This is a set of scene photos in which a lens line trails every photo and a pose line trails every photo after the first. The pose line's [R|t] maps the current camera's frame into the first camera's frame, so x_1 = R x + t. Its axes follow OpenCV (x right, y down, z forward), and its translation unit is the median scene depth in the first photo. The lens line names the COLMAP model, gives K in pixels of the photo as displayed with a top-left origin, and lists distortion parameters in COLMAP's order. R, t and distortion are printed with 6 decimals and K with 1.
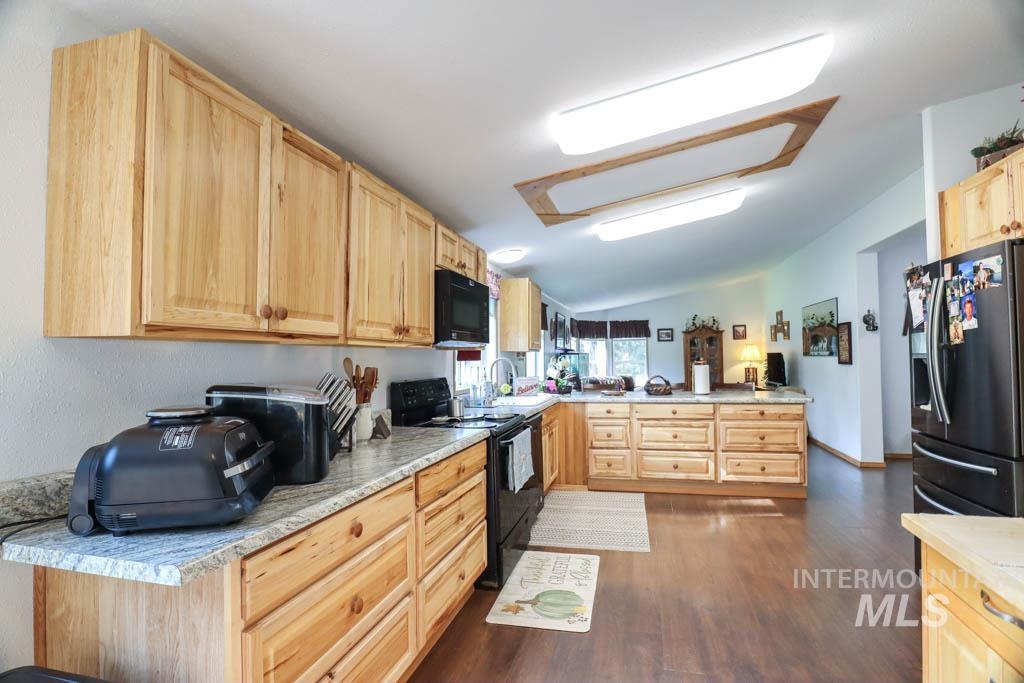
lens RADIAL K [[519.0, 0, 515.2], [0, 519.0, 341.7], [0, 0, 1]] dist [-0.038676, 0.010803]
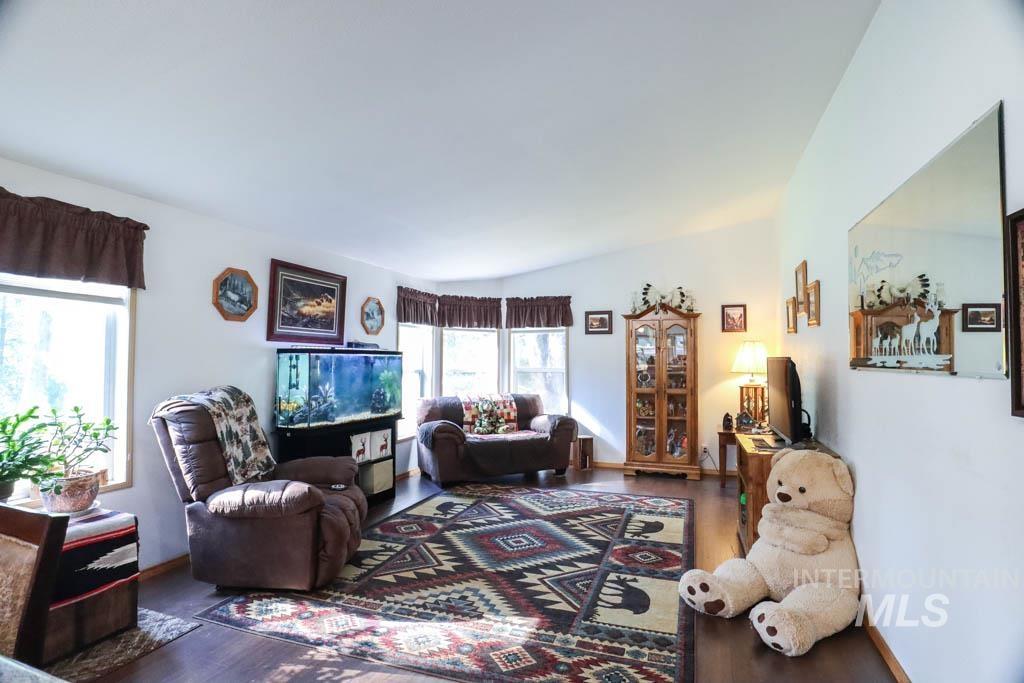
lens RADIAL K [[519.0, 0, 518.3], [0, 519.0, 344.0], [0, 0, 1]] dist [-0.038676, 0.010803]
pose [[0.995548, 0.015517, -0.092974, 0.569827], [-0.015467, 0.999880, 0.001254, 0.023165], [0.092983, 0.000189, 0.995668, 0.980833]]
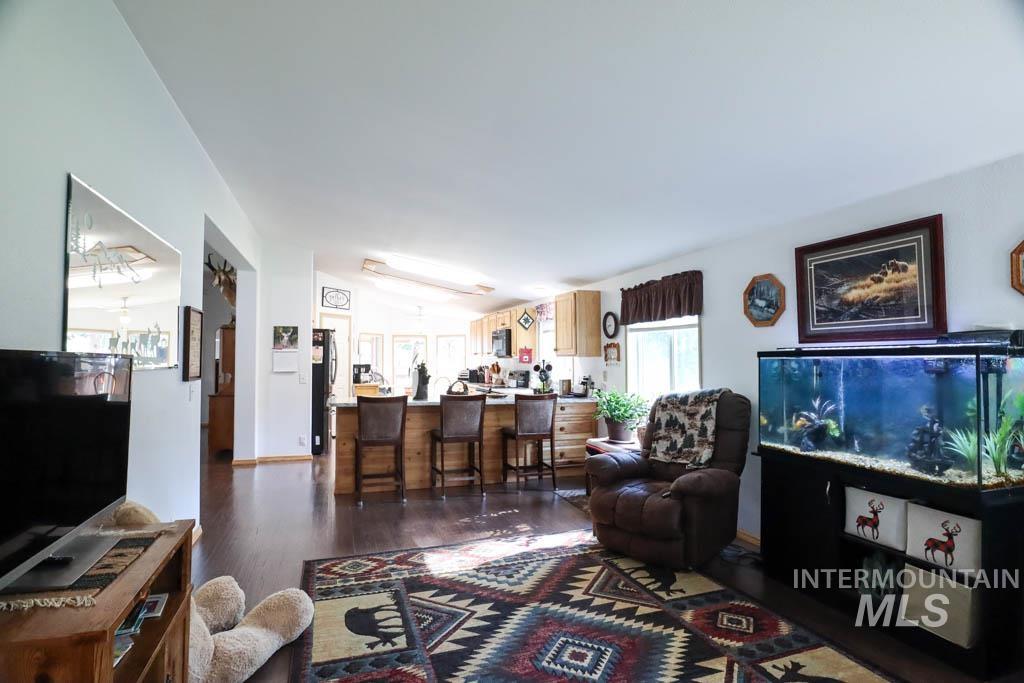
lens RADIAL K [[519.0, 0, 508.4], [0, 519.0, 338.8], [0, 0, 1]] dist [-0.038676, 0.010803]
pose [[-0.843332, -0.011795, -0.537264, 0.797123], [0.026100, 0.997680, -0.062872, 0.050694], [0.536759, -0.067045, -0.841067, 2.045395]]
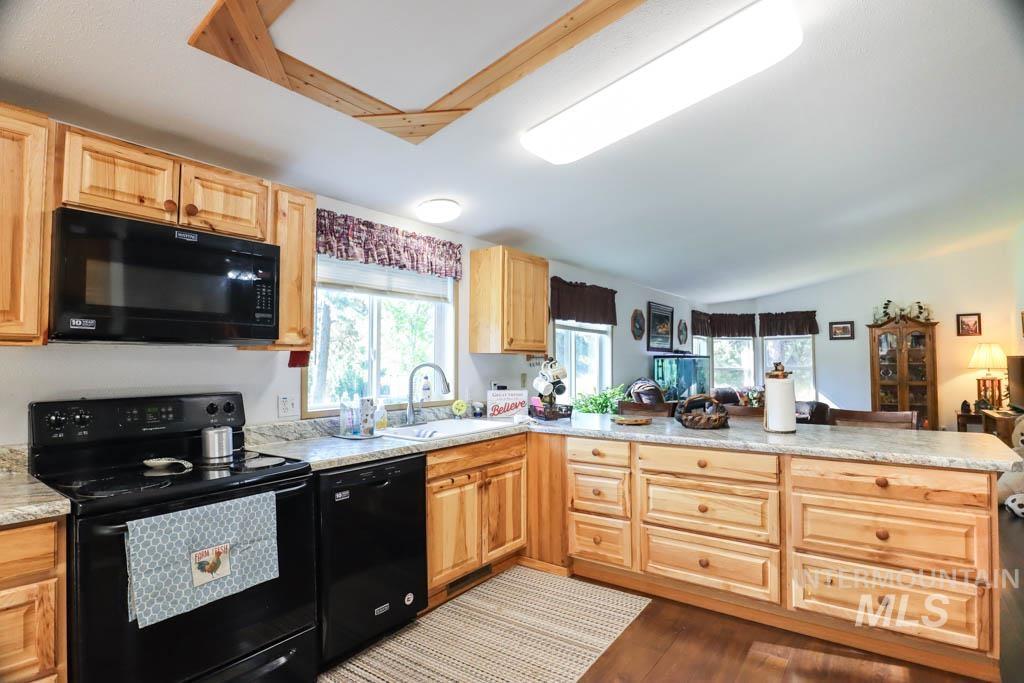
lens RADIAL K [[519.0, 0, 512.3], [0, 519.0, 346.2], [0, 0, 1]] dist [-0.038676, 0.010803]
pose [[0.923576, -0.005131, -0.383382, 0.315205], [0.006336, 0.999978, 0.001880, 0.008957], [0.383364, -0.004166, 0.923588, 0.399816]]
